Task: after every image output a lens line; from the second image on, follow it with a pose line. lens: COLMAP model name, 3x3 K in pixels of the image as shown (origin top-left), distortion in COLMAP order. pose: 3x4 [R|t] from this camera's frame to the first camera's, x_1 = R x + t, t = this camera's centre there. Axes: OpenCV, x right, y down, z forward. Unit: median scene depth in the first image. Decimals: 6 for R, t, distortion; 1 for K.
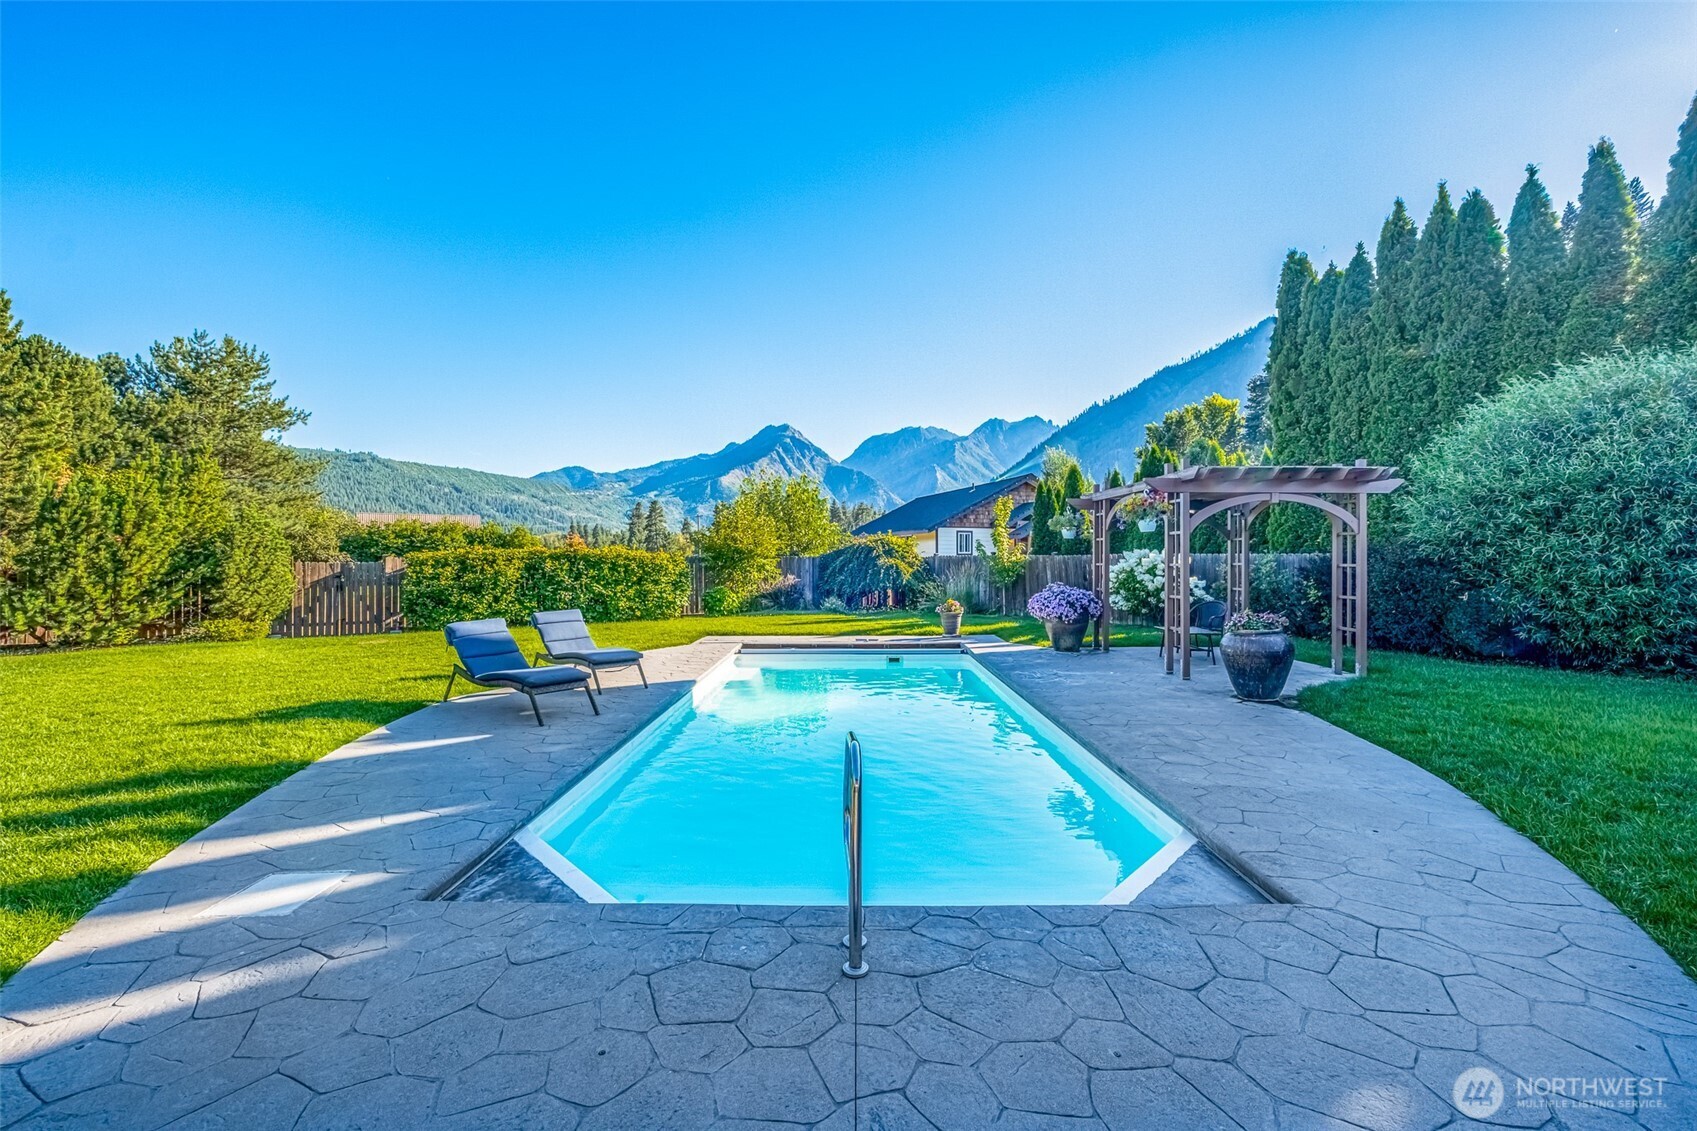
lens RADIAL K [[743.0, 0, 846.5], [0, 743.0, 550.8], [0, 0, 1]] dist [-0.001368, 0.000836]
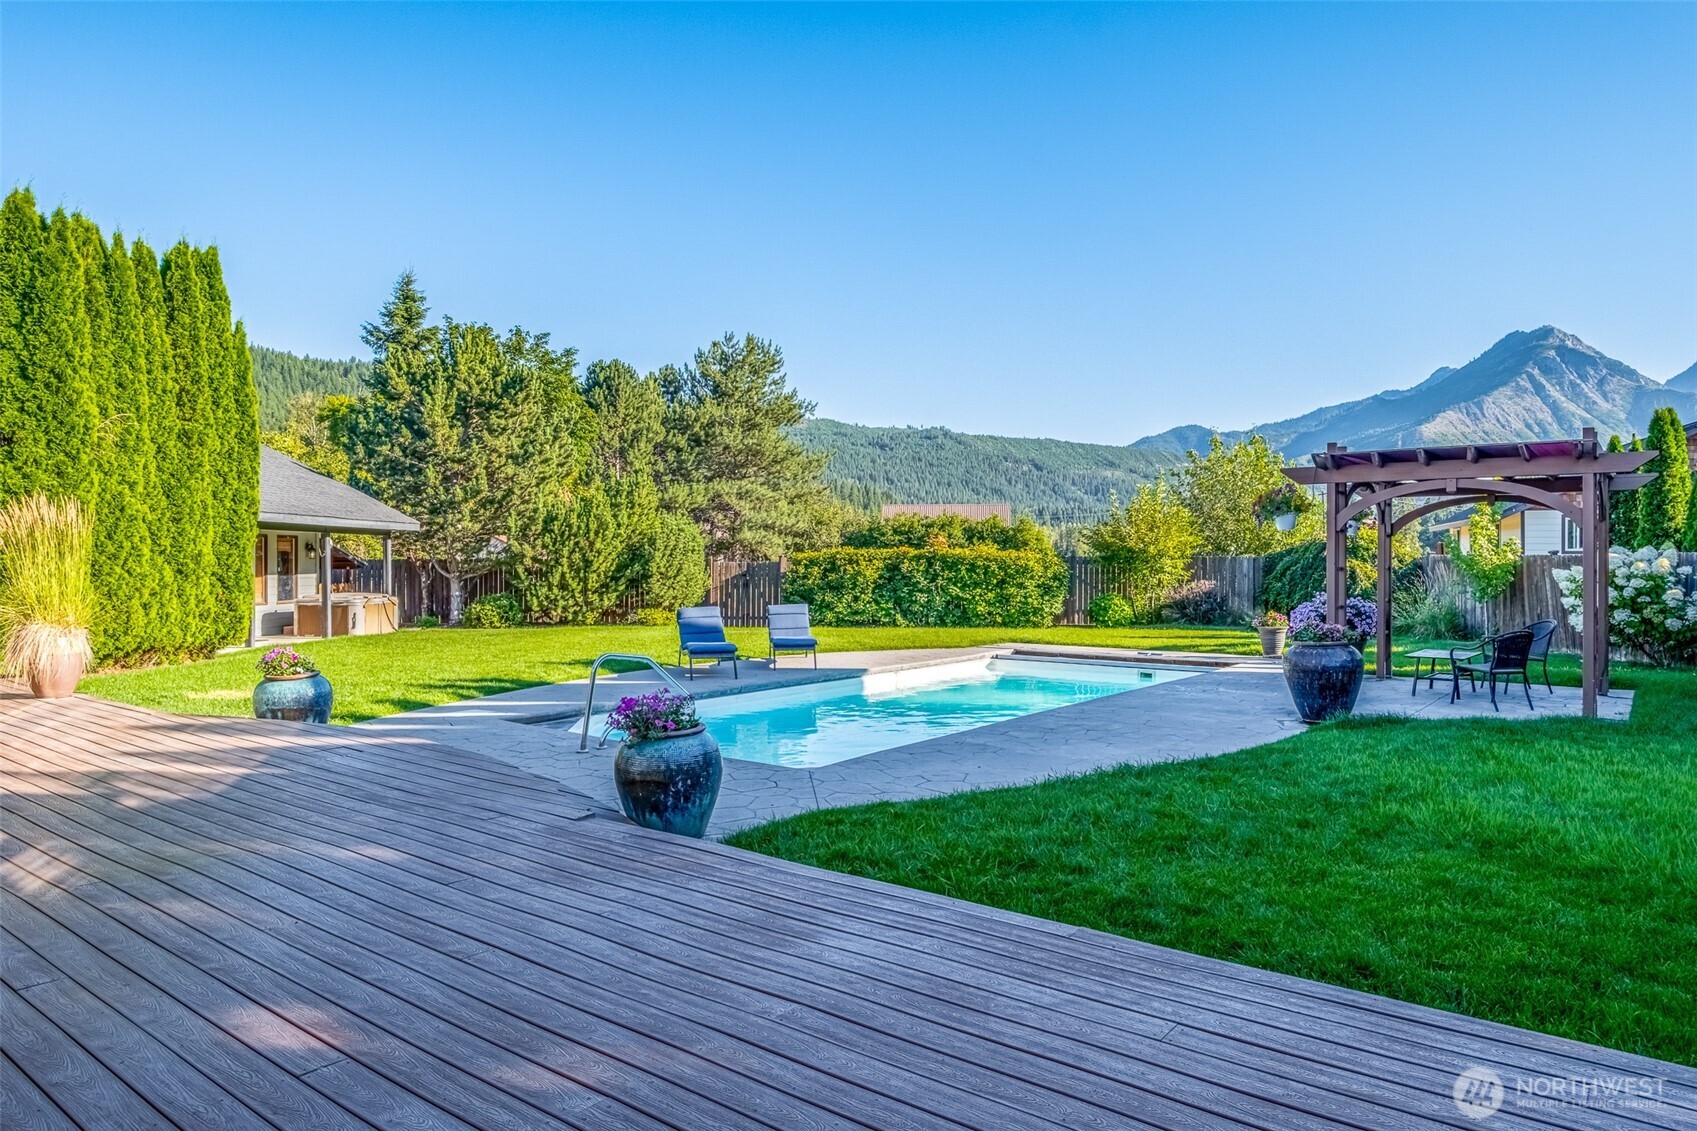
lens RADIAL K [[1076.4, 0, 849.0], [0, 1076.4, 564.7], [0, 0, 1]] dist [-0.021984, 0.002256]
pose [[0.789154, 0.005194, -0.614173, 0.366789], [0.006022, 0.999851, 0.016192, -0.004849], [0.614166, -0.016477, 0.789005, -0.141984]]
